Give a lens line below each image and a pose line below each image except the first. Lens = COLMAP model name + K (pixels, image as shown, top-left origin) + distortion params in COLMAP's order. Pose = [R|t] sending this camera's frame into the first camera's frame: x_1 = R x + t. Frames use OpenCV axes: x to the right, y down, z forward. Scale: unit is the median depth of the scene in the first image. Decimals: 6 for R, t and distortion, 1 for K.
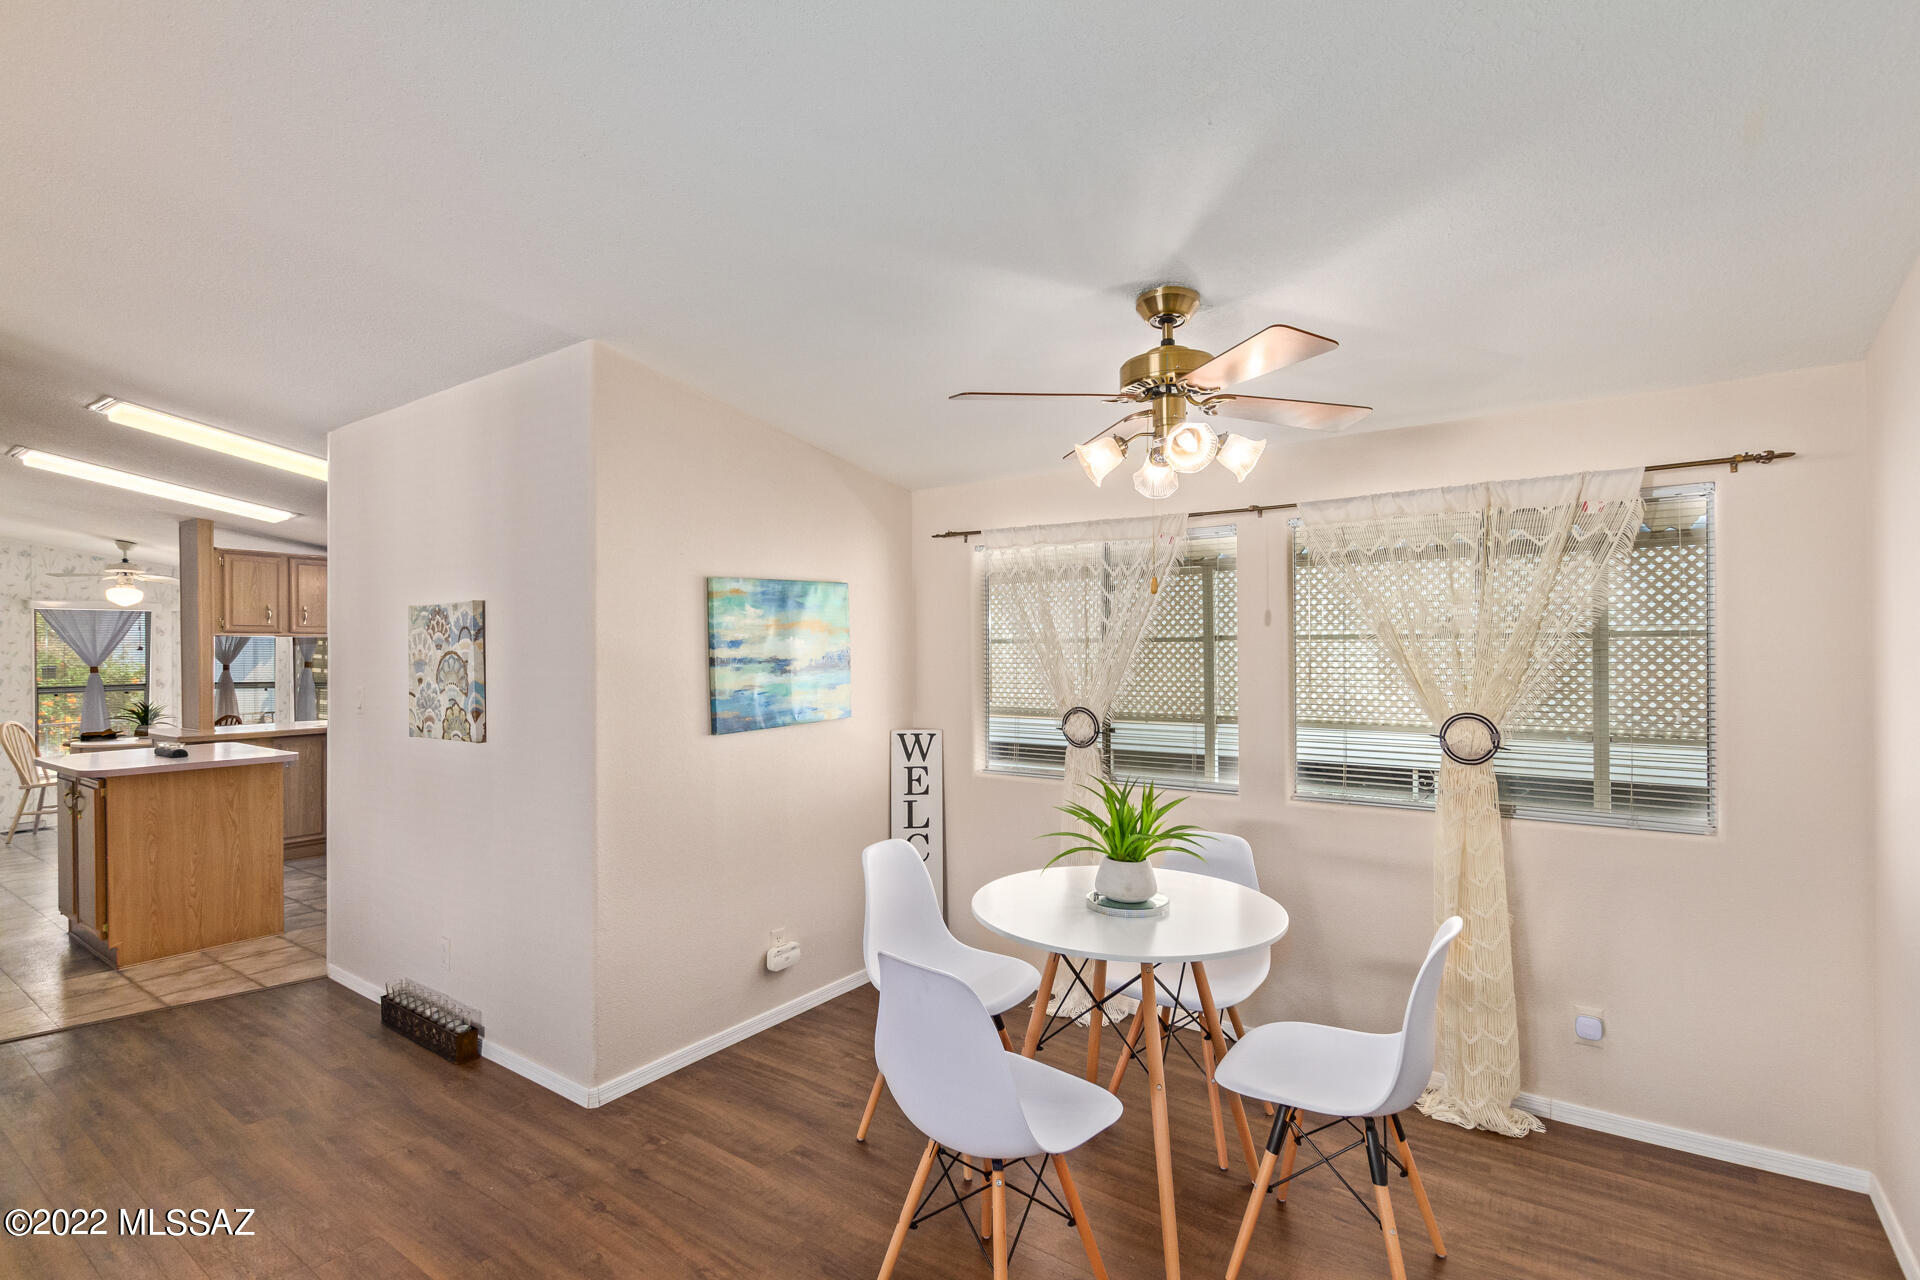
lens RADIAL K [[922.6, 0, 932.0], [0, 922.6, 643.7], [0, 0, 1]] dist [0.000990, -0.001130]
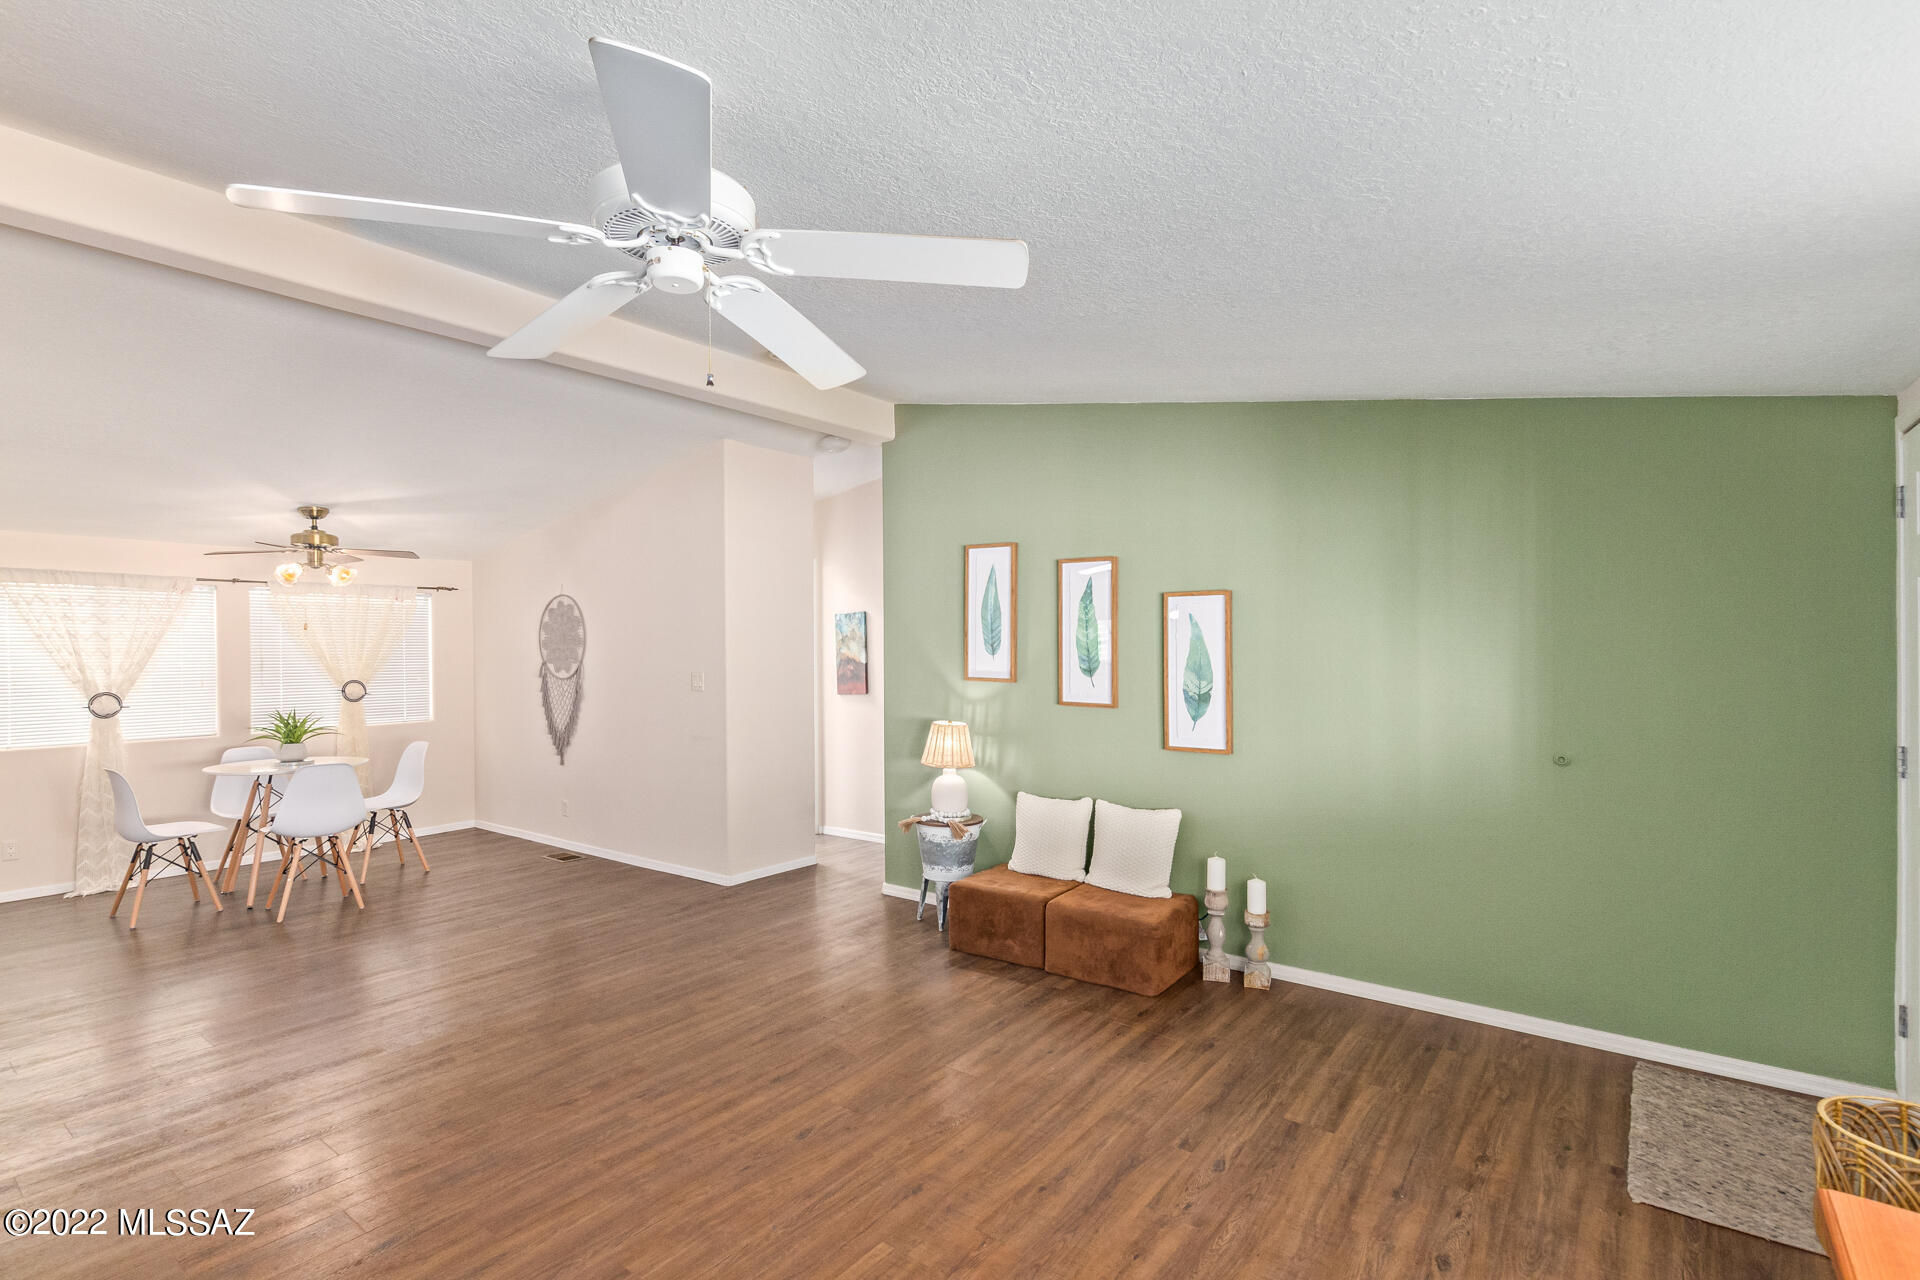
lens RADIAL K [[893.5, 0, 932.2], [0, 893.5, 657.8], [0, 0, 1]] dist [0.019421, 0.000408]
pose [[0.024142, -0.000486, 0.999708, -1.351759], [0.007332, 0.999973, 0.000309, 0.018783], [-0.999682, 0.007322, 0.024145, -0.436442]]
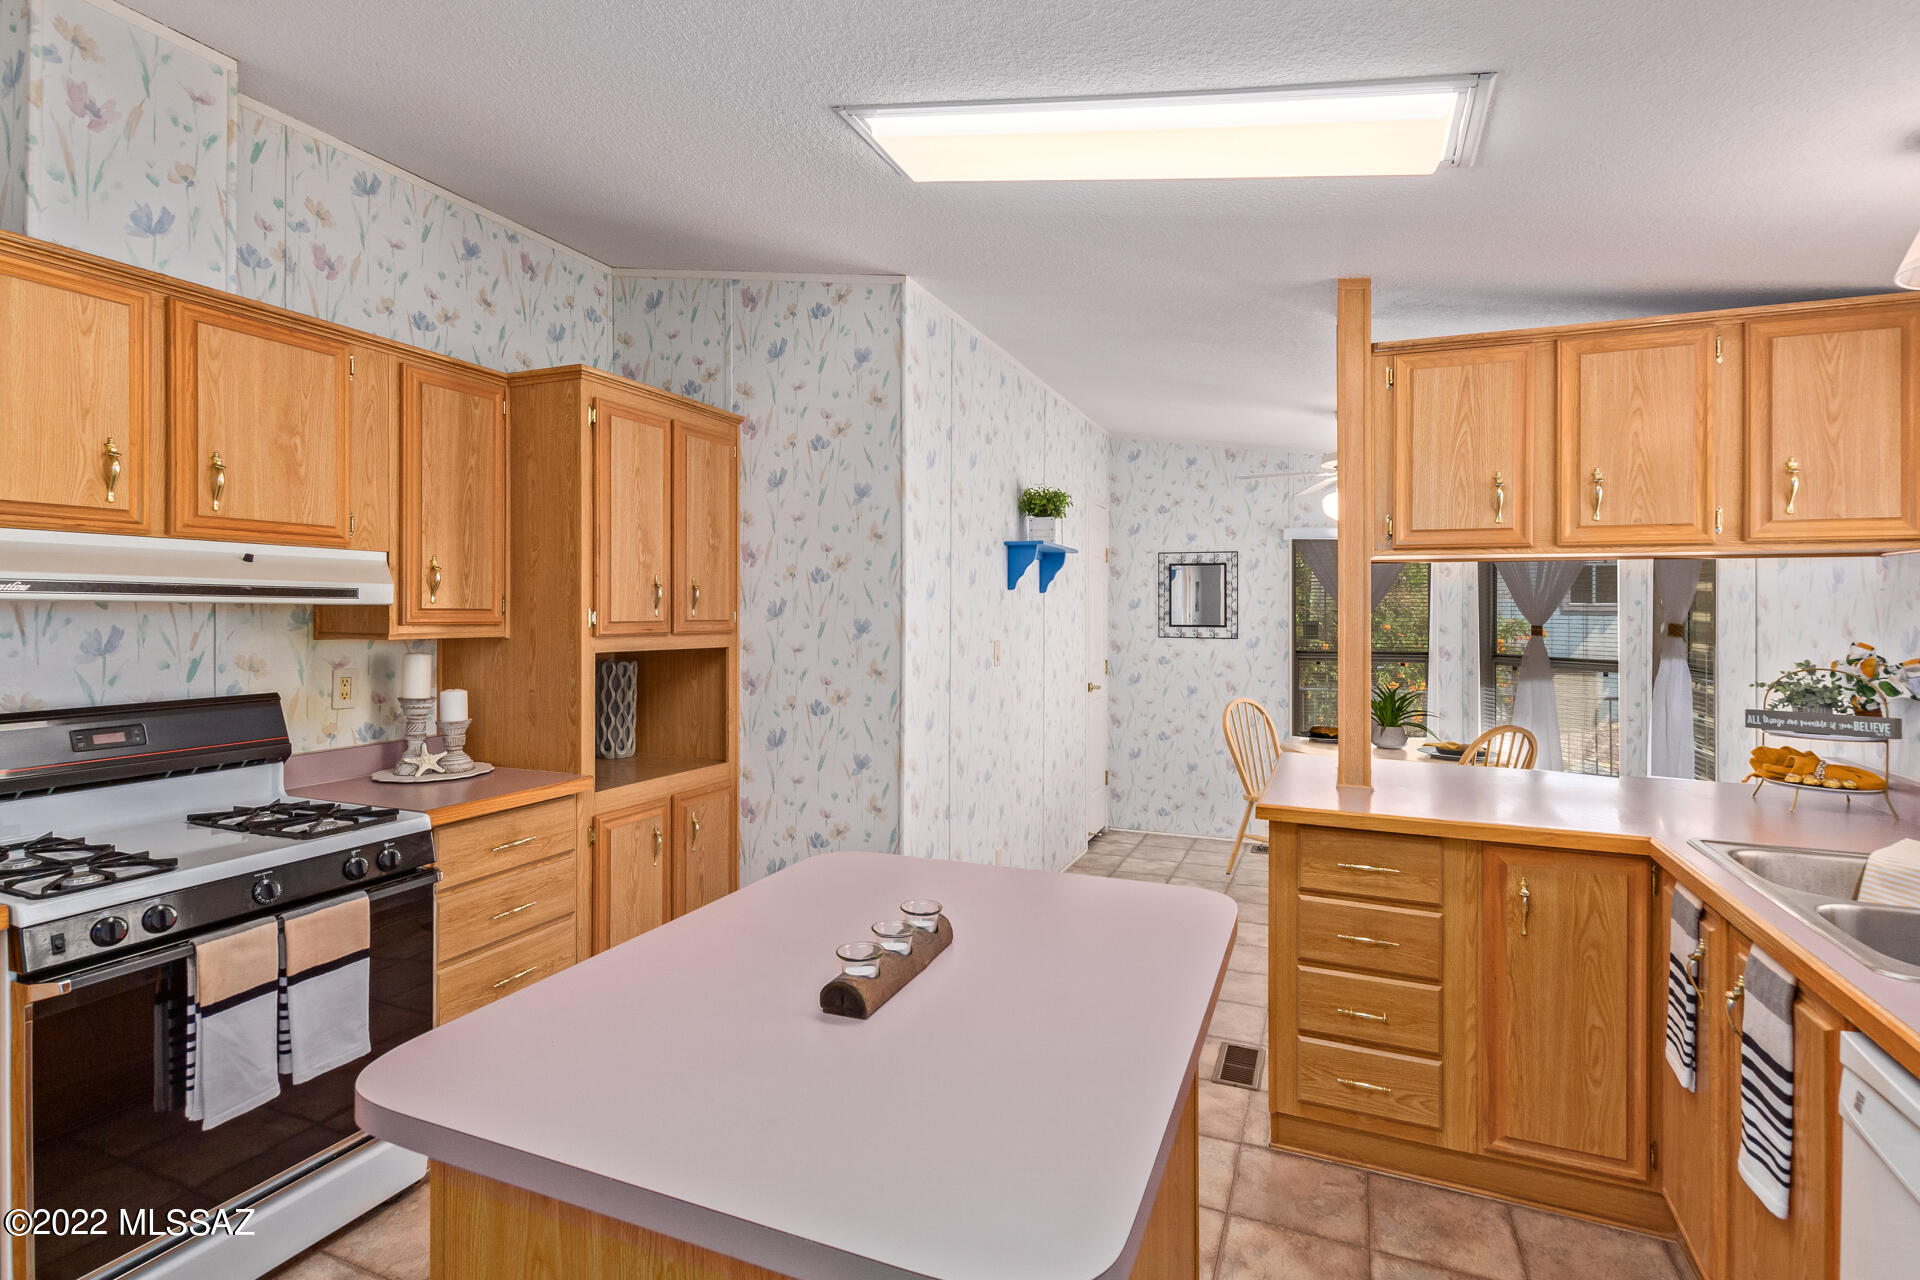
lens RADIAL K [[922.6, 0, 944.6], [0, 922.6, 604.8], [0, 0, 1]] dist [0.000990, -0.001130]
pose [[0.227803, 0.007000, -0.973682, -0.739857], [-0.000828, 0.999975, 0.006995, 0.015648], [0.973707, -0.000788, 0.227803, 1.266459]]
